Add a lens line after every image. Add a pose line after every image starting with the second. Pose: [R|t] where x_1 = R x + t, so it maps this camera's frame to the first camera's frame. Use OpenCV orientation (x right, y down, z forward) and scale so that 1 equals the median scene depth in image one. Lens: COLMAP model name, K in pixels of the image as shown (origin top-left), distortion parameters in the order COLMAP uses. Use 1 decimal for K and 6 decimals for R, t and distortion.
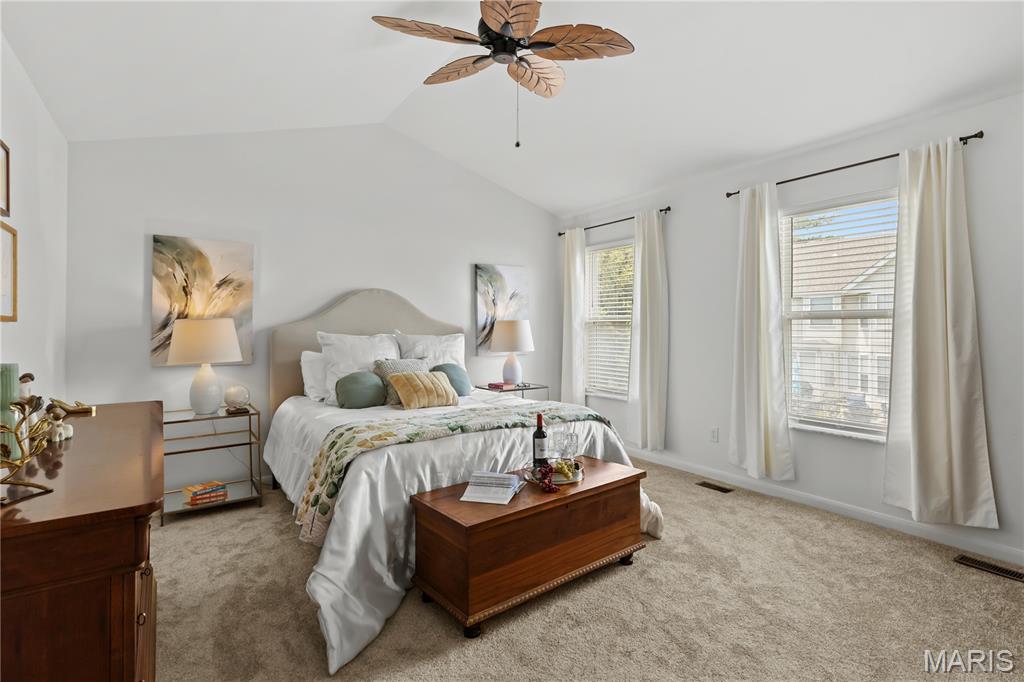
lens RADIAL K [[471.8, 0, 511.8], [0, 471.8, 330.3], [0, 0, 1]] dist [0.001758, 0.000194]
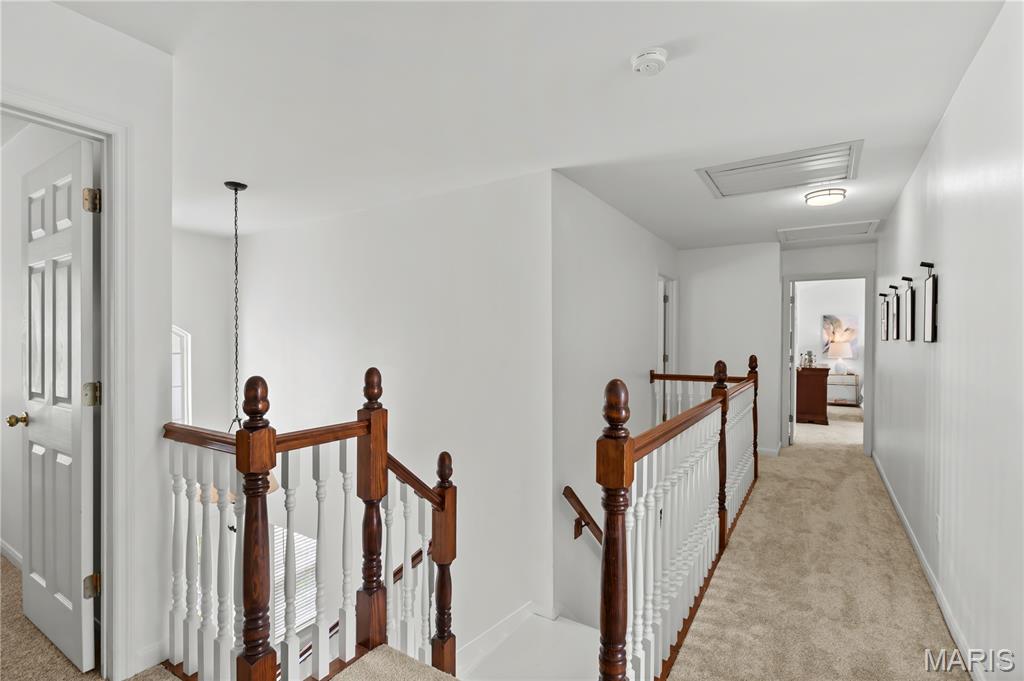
lens RADIAL K [[471.8, 0, 513.2], [0, 471.8, 339.8], [0, 0, 1]] dist [0.001758, 0.000194]
pose [[0.332921, 0.005948, -0.942936, 1.455560], [-0.001259, 0.999982, 0.005864, -0.055973], [0.942954, -0.000765, 0.332923, -1.910954]]
